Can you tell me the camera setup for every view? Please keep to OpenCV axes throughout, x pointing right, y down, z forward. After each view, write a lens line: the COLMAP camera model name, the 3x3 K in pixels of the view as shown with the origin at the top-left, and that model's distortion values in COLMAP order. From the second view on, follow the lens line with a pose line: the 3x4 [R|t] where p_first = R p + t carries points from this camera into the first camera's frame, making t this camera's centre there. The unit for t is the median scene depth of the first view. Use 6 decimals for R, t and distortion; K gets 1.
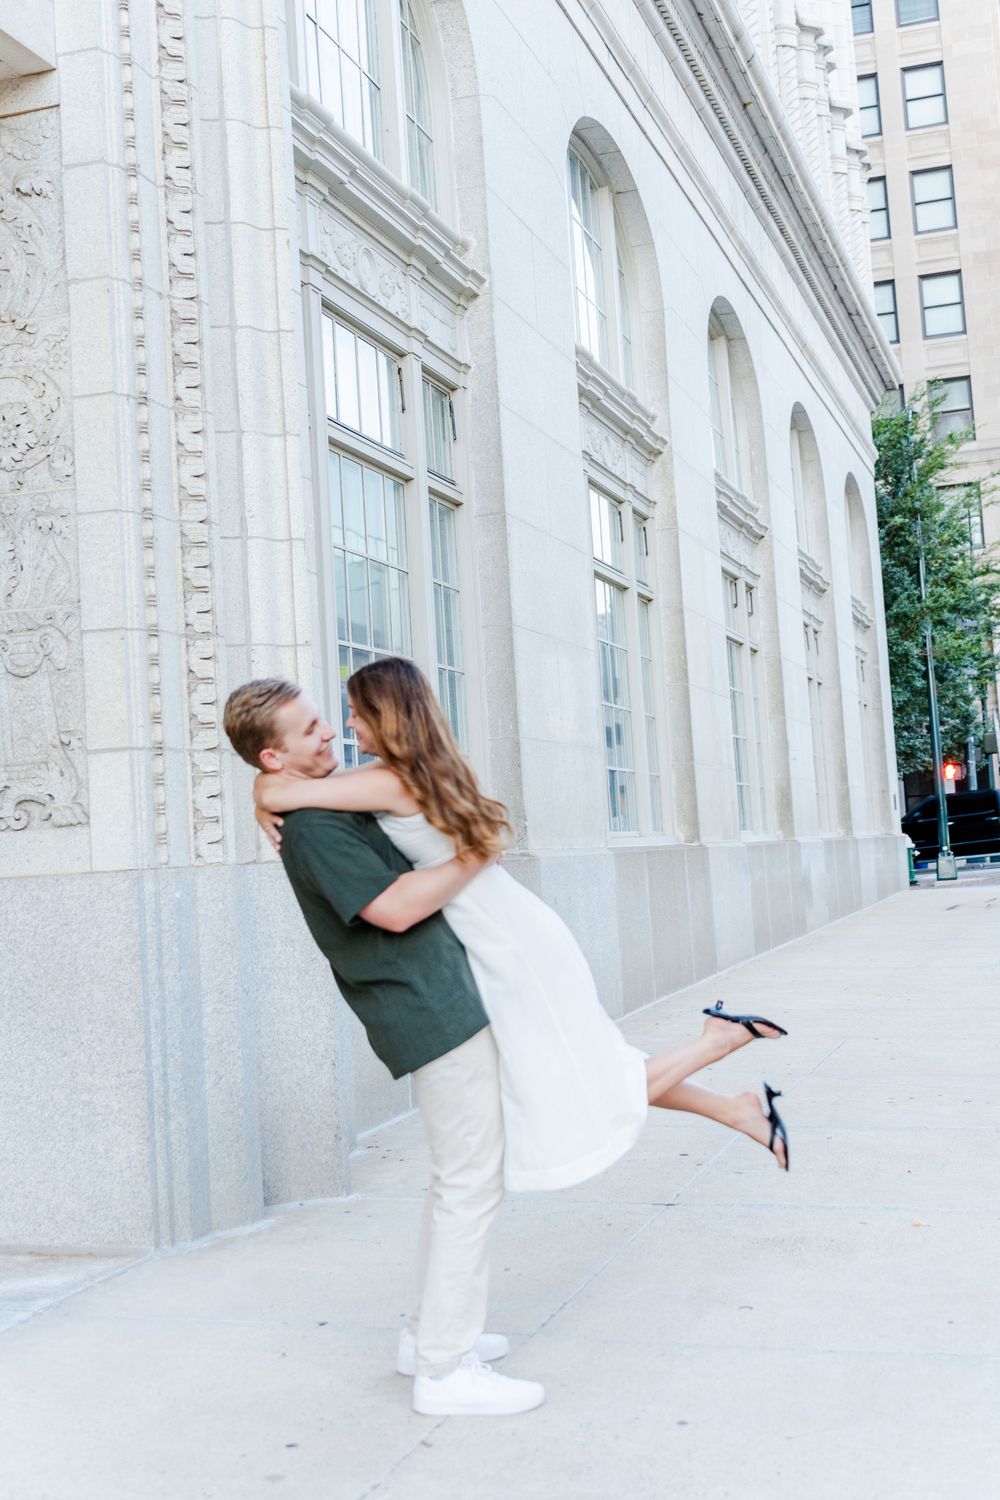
lens RADIAL K [[1703.2, 0, 499.3], [0, 1703.2, 751.1], [0, 0, 1]] dist [-0.036625, 0.000000]
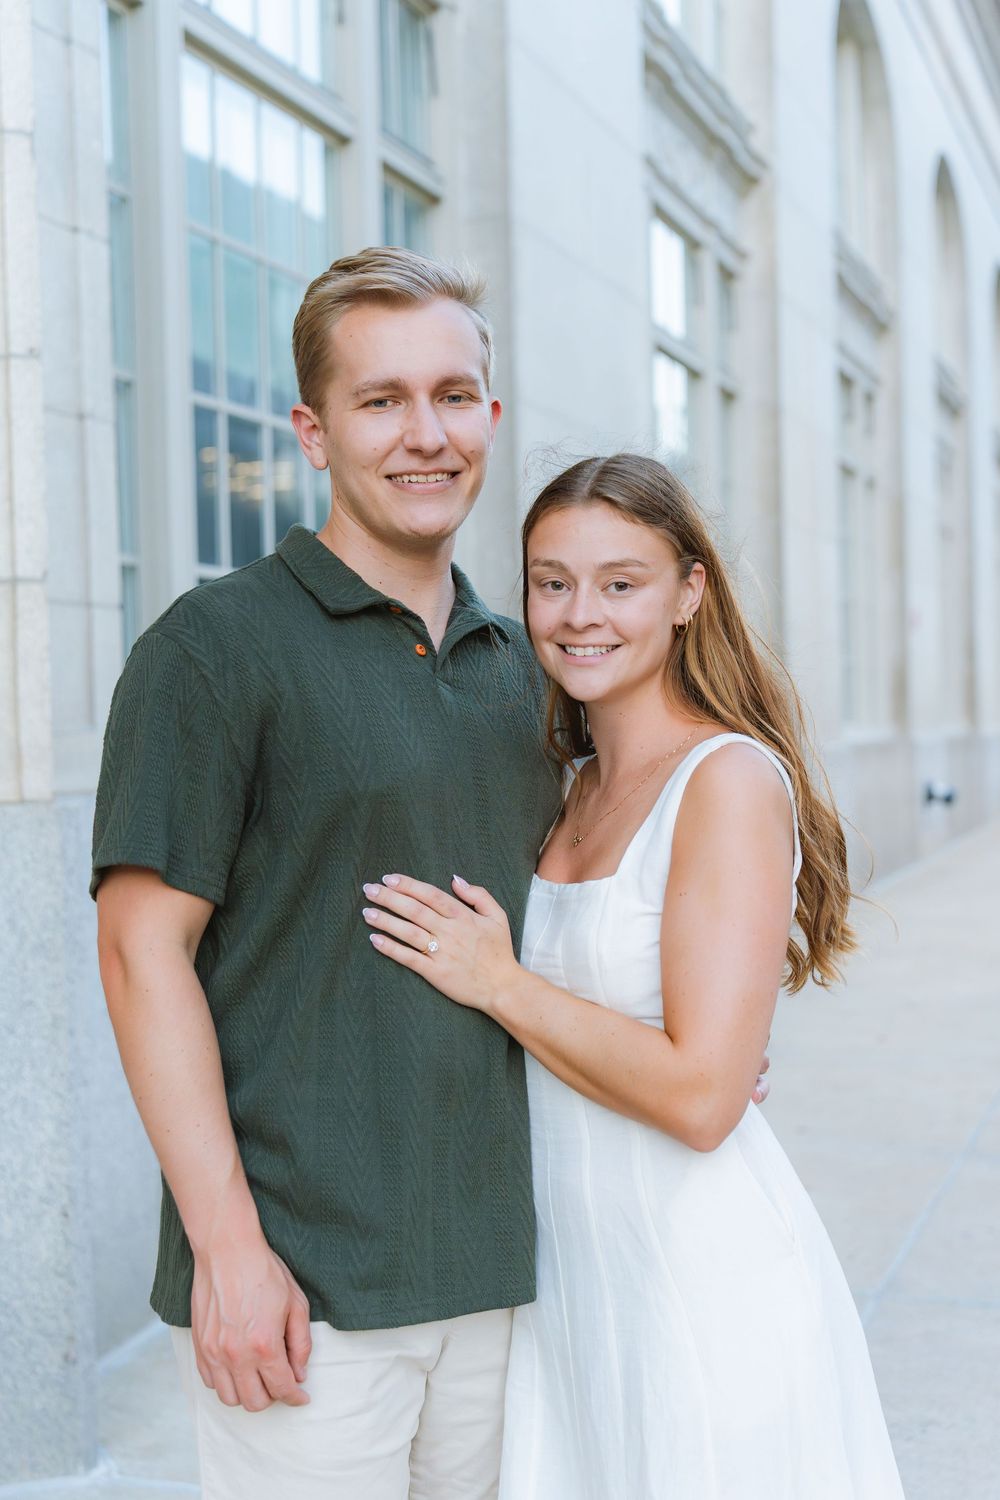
lens RADIAL K [[1933.6, 0, 502.9], [0, 1933.6, 746.8], [0, 0, 1]] dist [0.030426, 0.000000]
pose [[0.999043, 0.038105, -0.021479, 0.017049], [-0.036489, 0.996798, 0.071143, 0.001832], [0.024121, -0.070291, 0.997235, 0.208612]]
